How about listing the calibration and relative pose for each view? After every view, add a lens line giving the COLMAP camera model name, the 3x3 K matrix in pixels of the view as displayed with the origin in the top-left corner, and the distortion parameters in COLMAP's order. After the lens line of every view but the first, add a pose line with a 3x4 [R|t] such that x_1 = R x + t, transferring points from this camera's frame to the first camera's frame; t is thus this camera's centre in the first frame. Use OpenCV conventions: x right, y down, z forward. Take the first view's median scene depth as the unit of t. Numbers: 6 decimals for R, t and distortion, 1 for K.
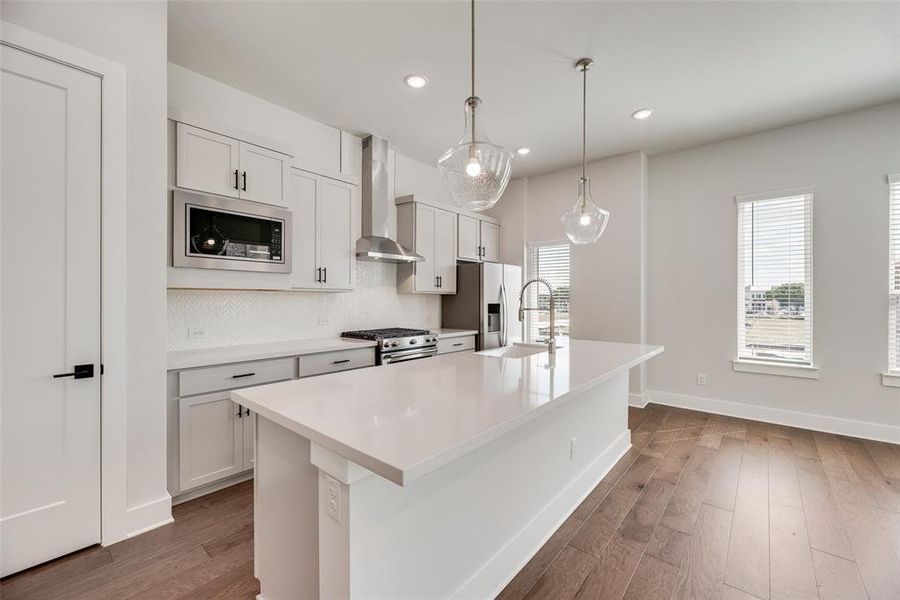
lens RADIAL K [[365.6, 0, 453.0], [0, 365.6, 301.7], [0, 0, 1]] dist [0.002010, 0.000539]
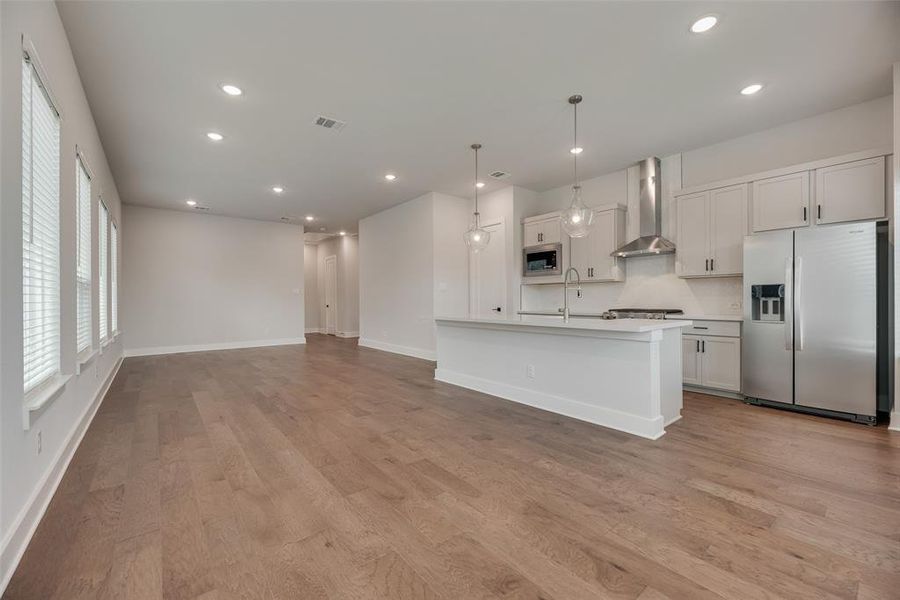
lens RADIAL K [[365.6, 0, 450.3], [0, 365.6, 300.0], [0, 0, 1]] dist [0.002010, 0.000539]
pose [[-0.175226, 0.003020, -0.984524, 1.284673], [0.000477, 0.999995, 0.002983, 0.044883], [0.984528, 0.000053, -0.175227, 0.589596]]
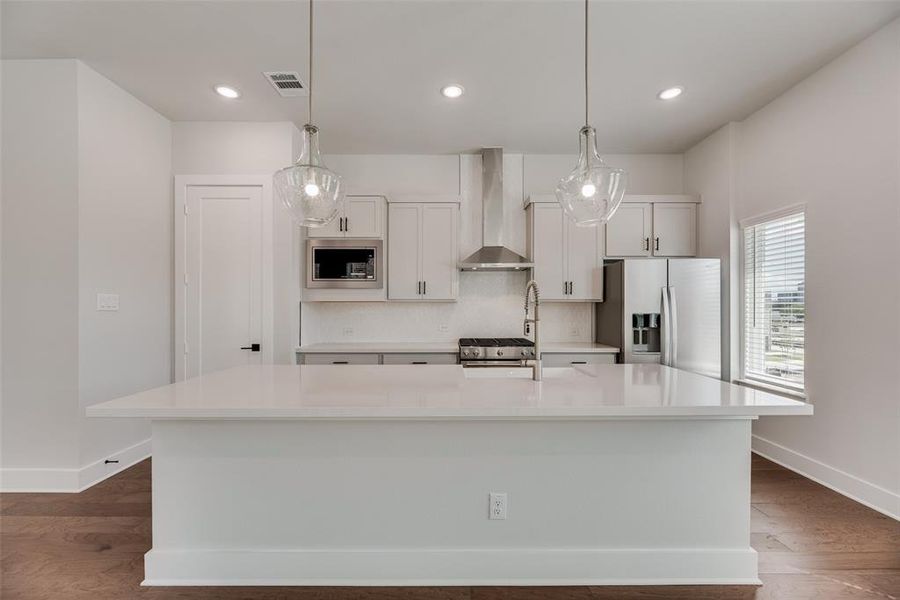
lens RADIAL K [[365.6, 0, 451.1], [0, 365.6, 308.8], [0, 0, 1]] dist [0.002010, 0.000539]
pose [[0.647694, -0.000006, -0.761901, 0.534788], [-0.003071, 0.999992, -0.002618, -0.002282], [0.761895, 0.004035, 0.647688, 0.281624]]
